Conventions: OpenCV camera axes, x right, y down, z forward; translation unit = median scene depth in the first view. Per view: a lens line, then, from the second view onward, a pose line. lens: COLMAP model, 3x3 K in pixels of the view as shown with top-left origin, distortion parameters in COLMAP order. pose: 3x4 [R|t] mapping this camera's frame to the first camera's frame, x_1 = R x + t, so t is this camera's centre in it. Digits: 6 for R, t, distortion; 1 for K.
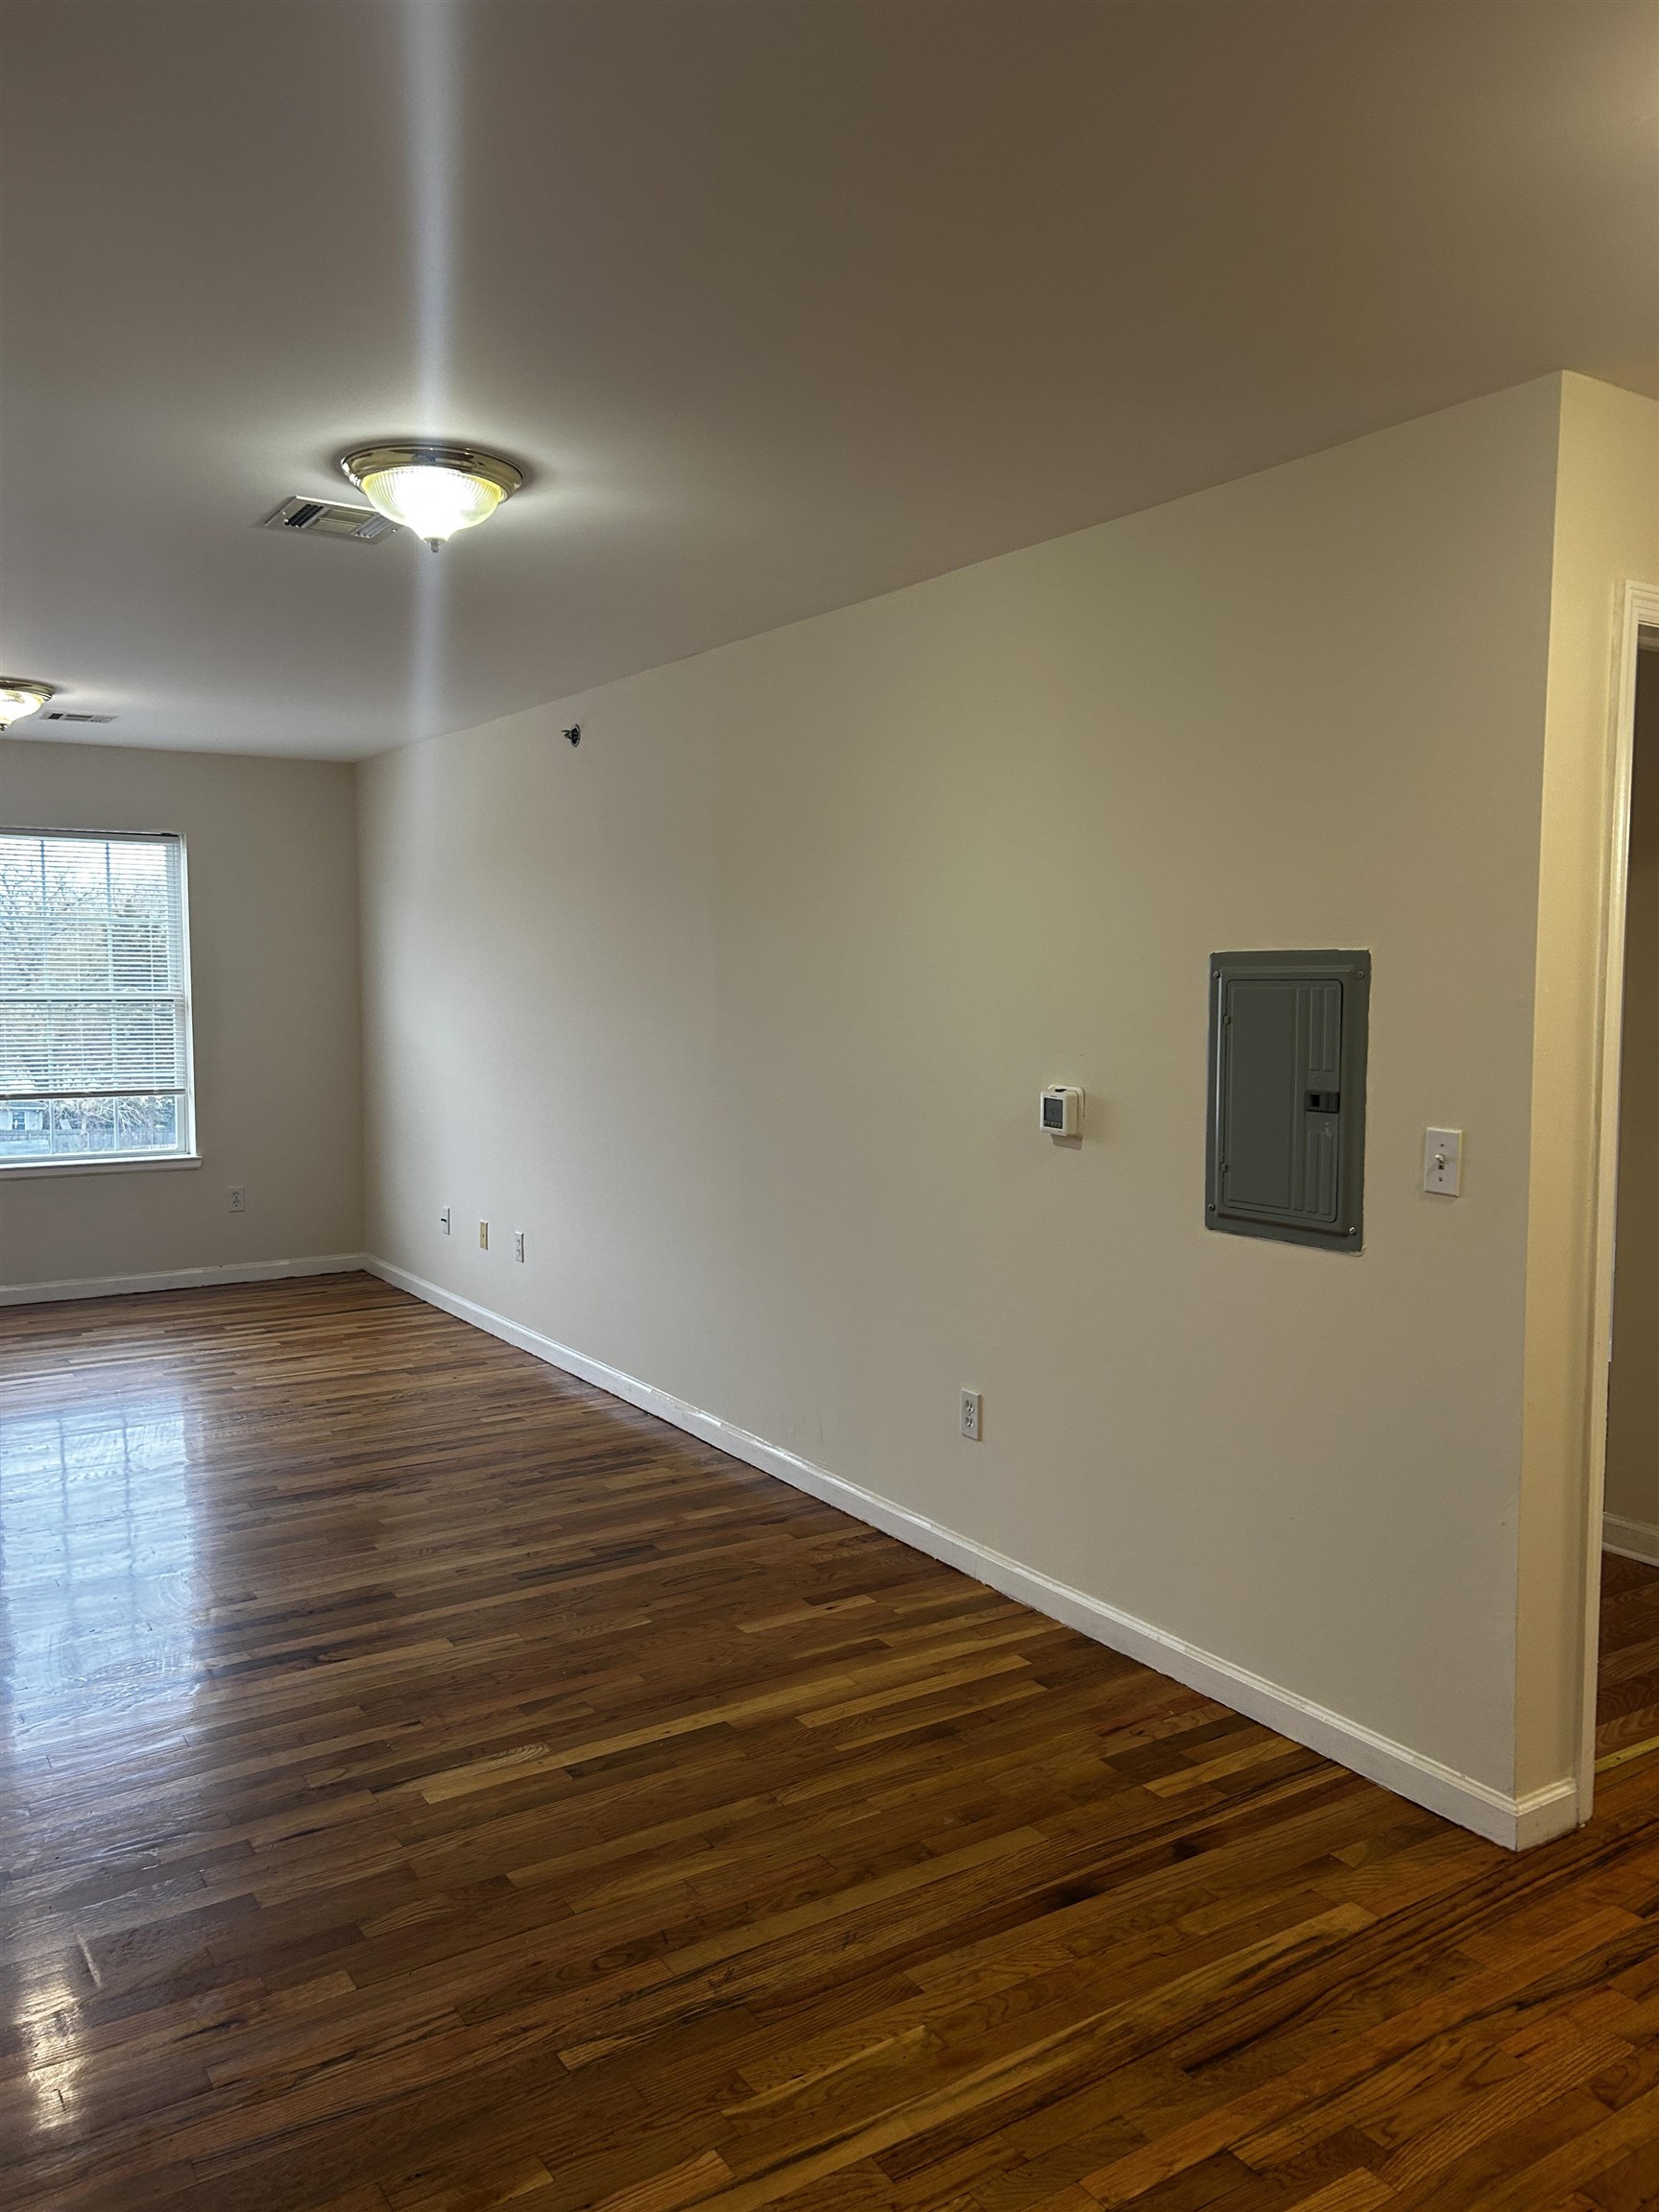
lens RADIAL K [[1673.9, 0, 844.8], [0, 1673.9, 1120.0], [0, 0, 1]] dist [0.058209, -0.048804]
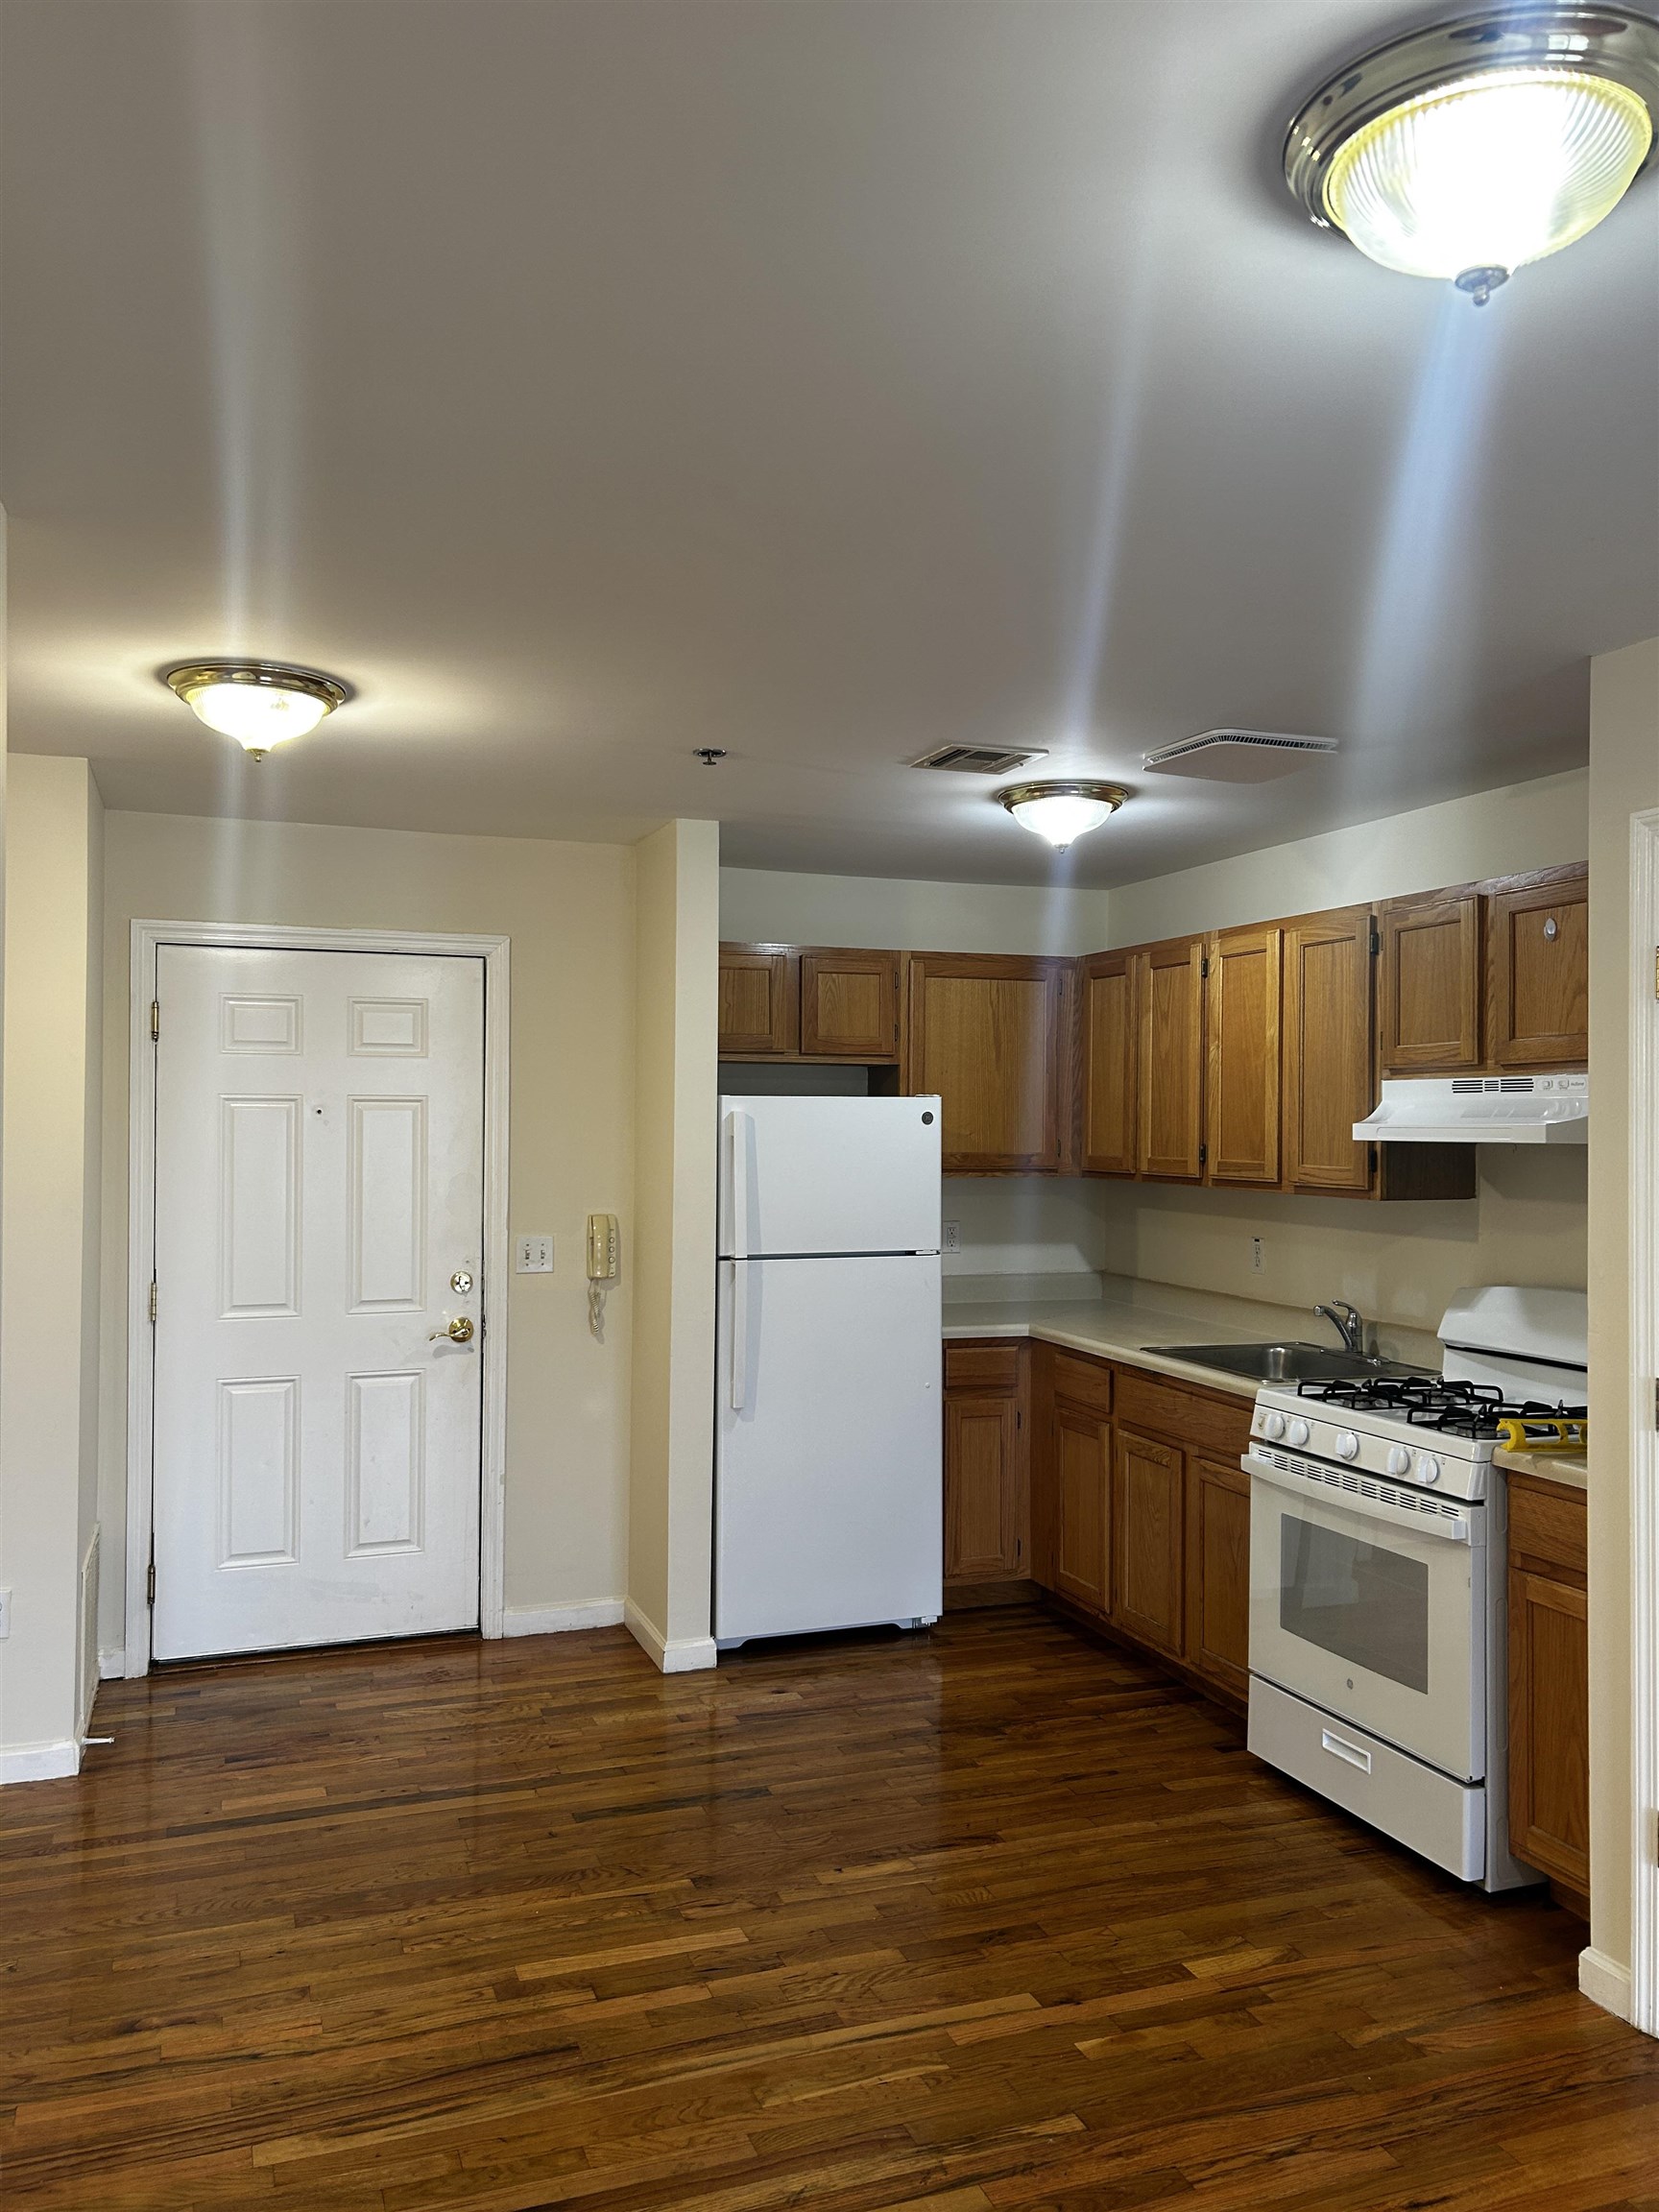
lens RADIAL K [[1673.9, 0, 833.2], [0, 1673.9, 1112.7], [0, 0, 1]] dist [0.058209, -0.048804]
pose [[-0.975684, -0.009363, 0.218982, -0.241460], [0.007357, 0.997125, 0.075413, -0.212178], [-0.219059, 0.075191, -0.972810, 2.043814]]
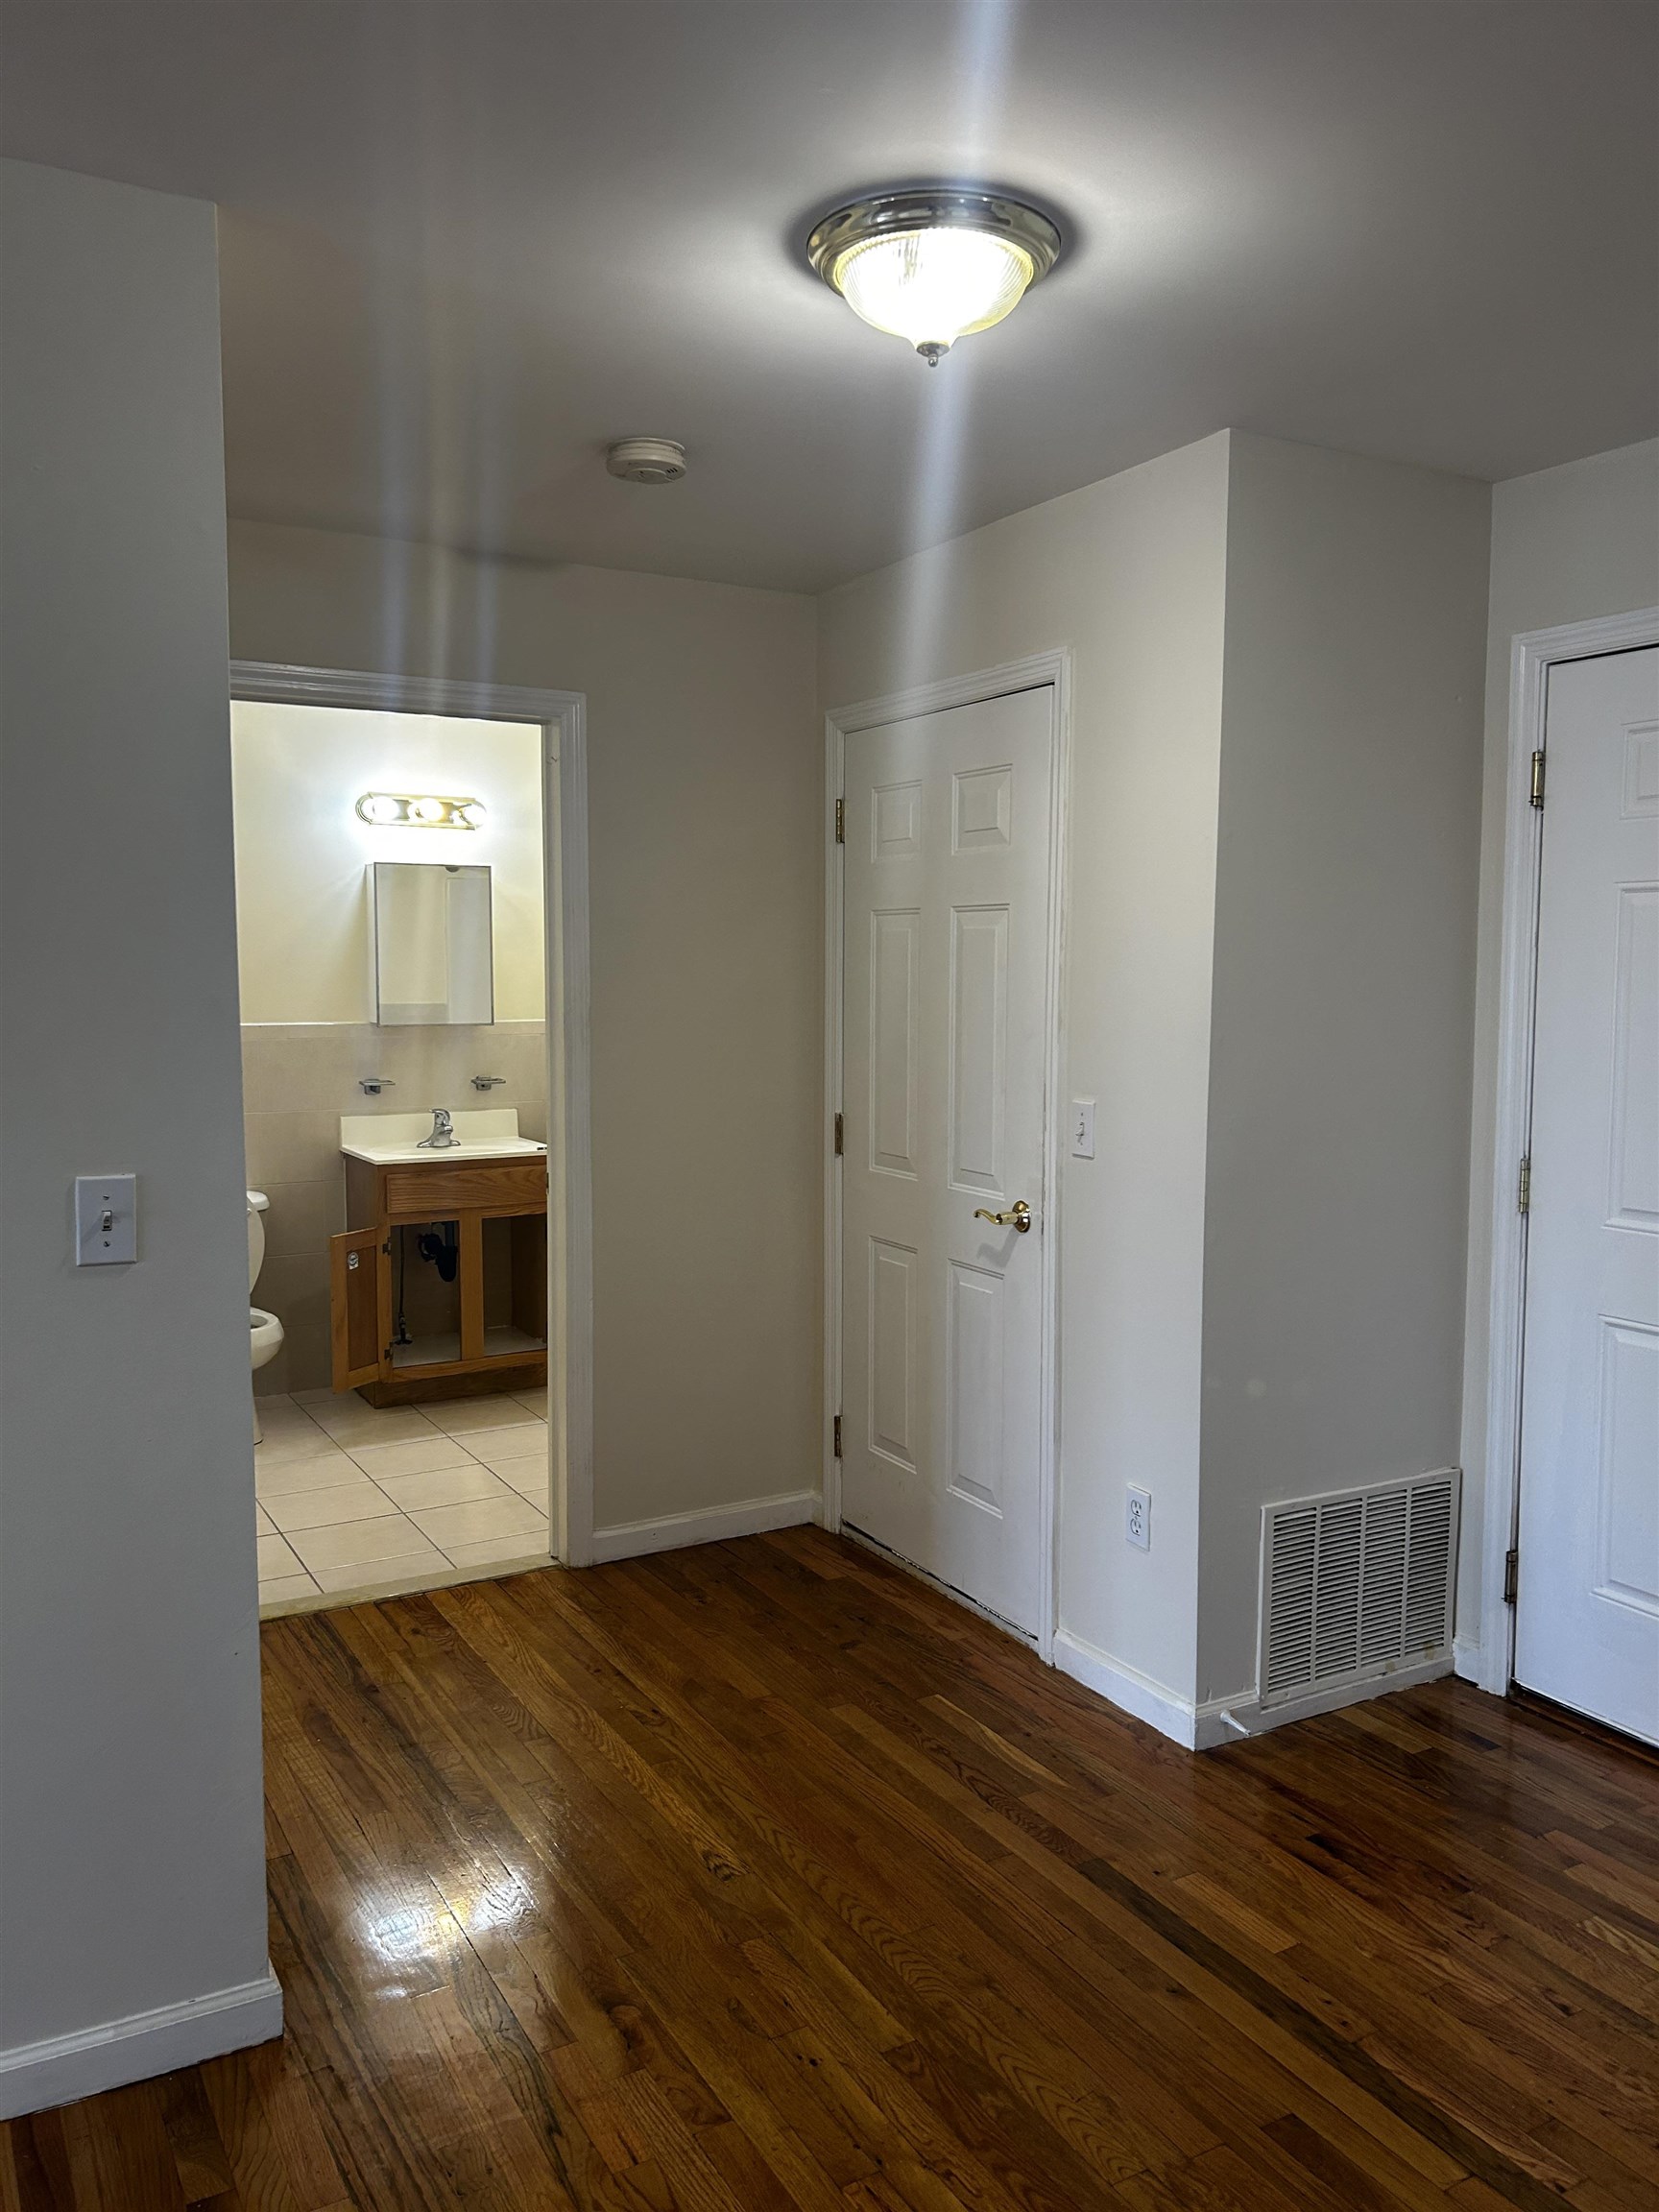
lens RADIAL K [[1673.9, 0, 830.1], [0, 1673.9, 1093.1], [0, 0, 1]] dist [0.058209, -0.048804]
pose [[0.055730, -0.082800, 0.995007, -0.442876], [0.081086, 0.993639, 0.078144, -0.077101], [-0.995148, 0.076326, 0.062089, 0.776414]]
